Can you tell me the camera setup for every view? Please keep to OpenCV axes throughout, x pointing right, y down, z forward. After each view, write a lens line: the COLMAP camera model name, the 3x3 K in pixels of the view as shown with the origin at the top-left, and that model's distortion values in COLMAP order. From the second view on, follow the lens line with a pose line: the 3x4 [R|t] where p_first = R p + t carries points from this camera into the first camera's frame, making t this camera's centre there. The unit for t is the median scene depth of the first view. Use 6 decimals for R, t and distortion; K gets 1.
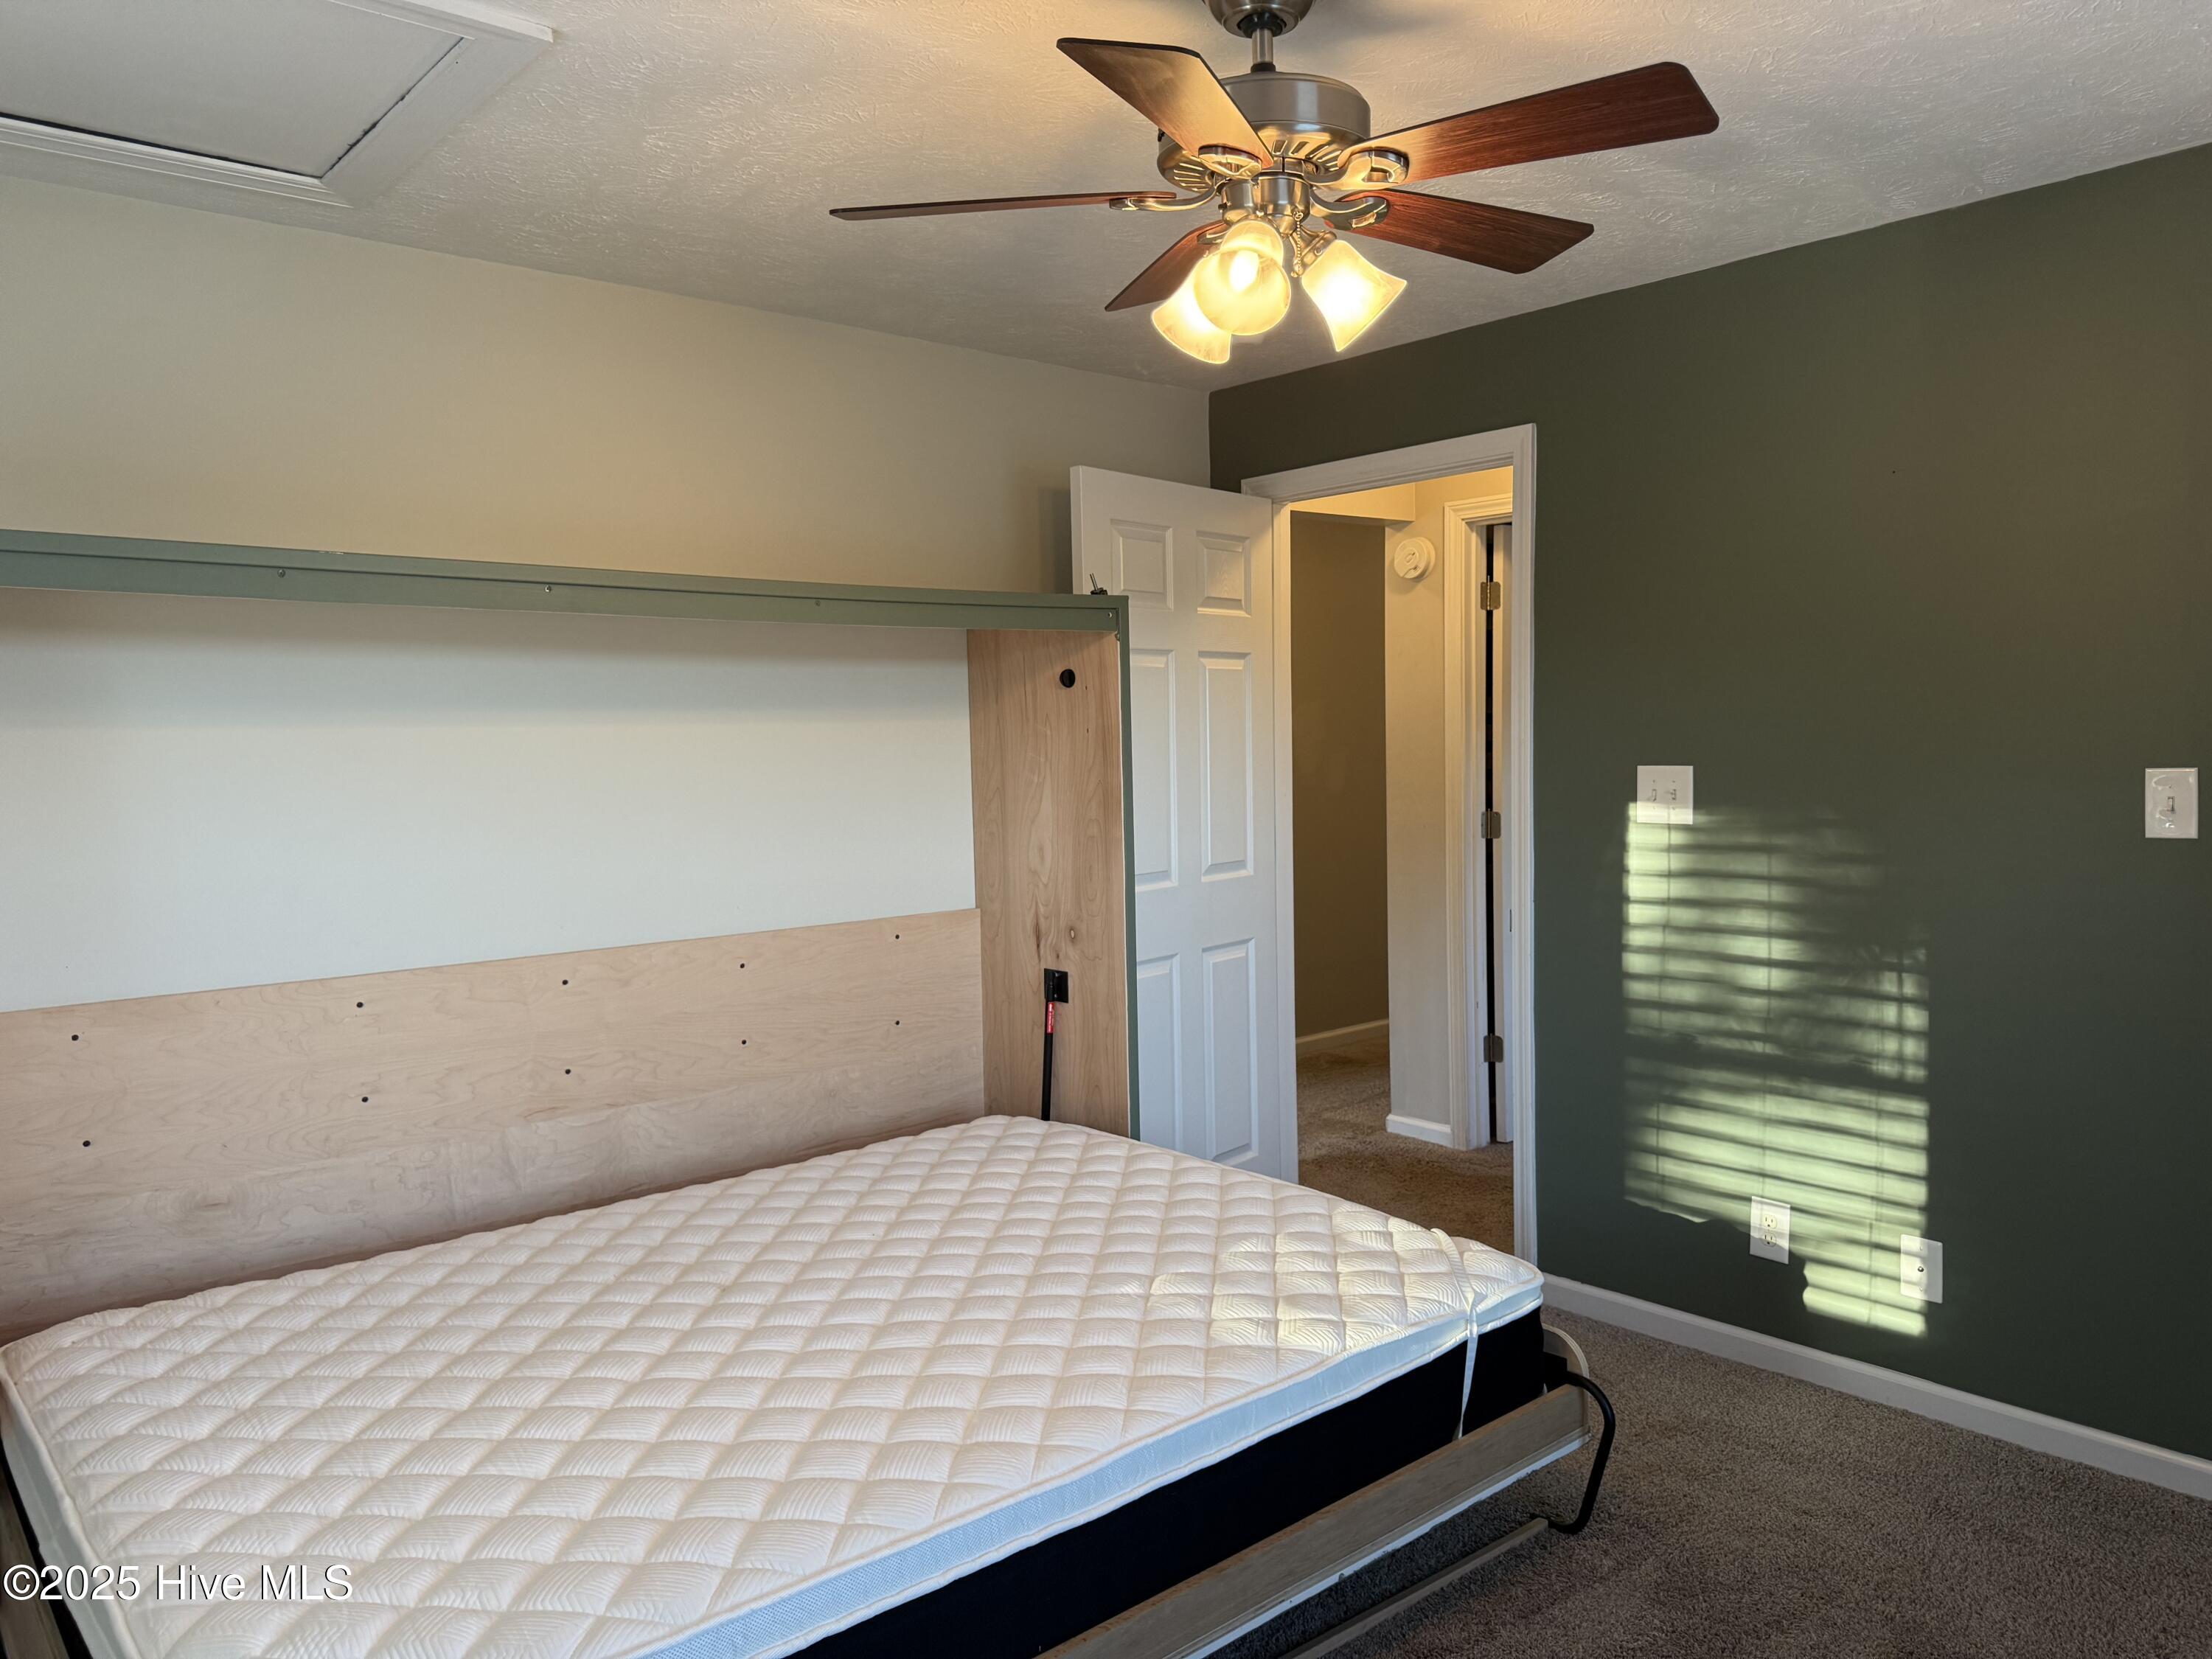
lens RADIAL K [[1546.9, 0, 1121.6], [0, 1546.9, 831.7], [0, 0, 1]] dist [0.055269, -0.071352]
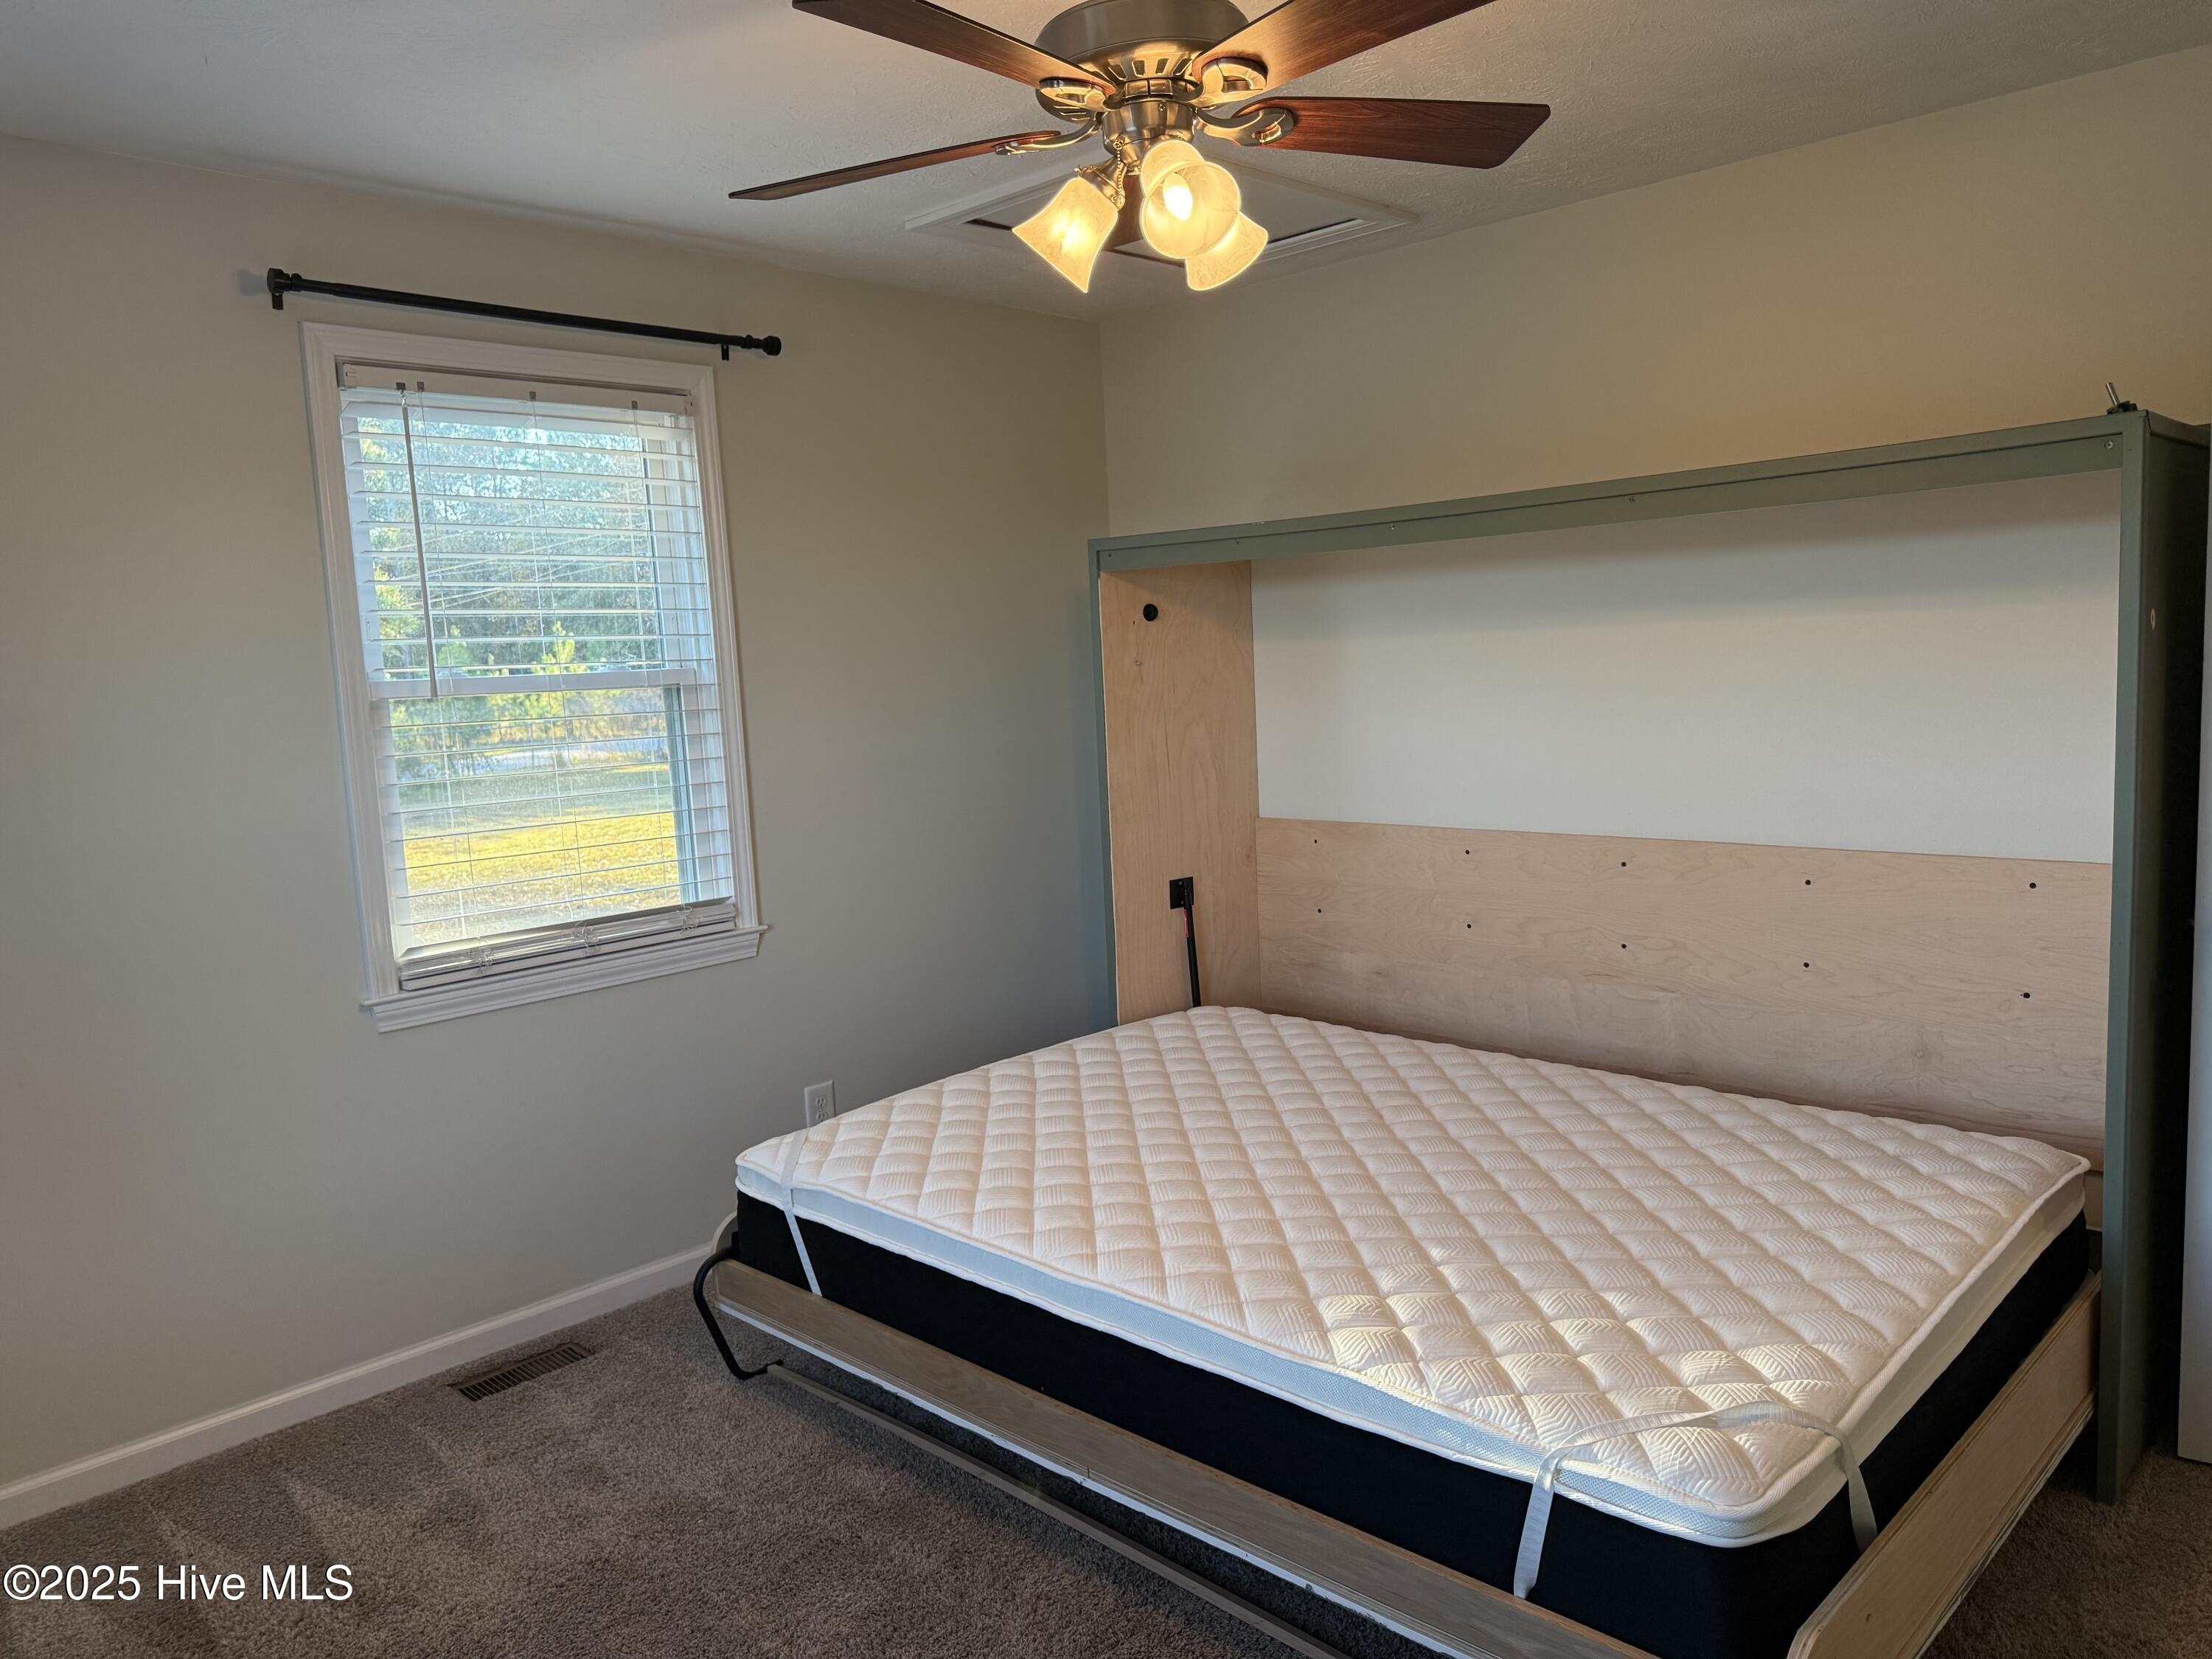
lens RADIAL K [[1546.9, 0, 1123.0], [0, 1546.9, 840.6], [0, 0, 1]] dist [0.055269, -0.071352]
pose [[0.094328, 0.134302, -0.986441, 0.793696], [-0.024065, 0.990877, 0.132605, -0.064175], [0.995250, 0.011230, 0.096700, 0.645168]]
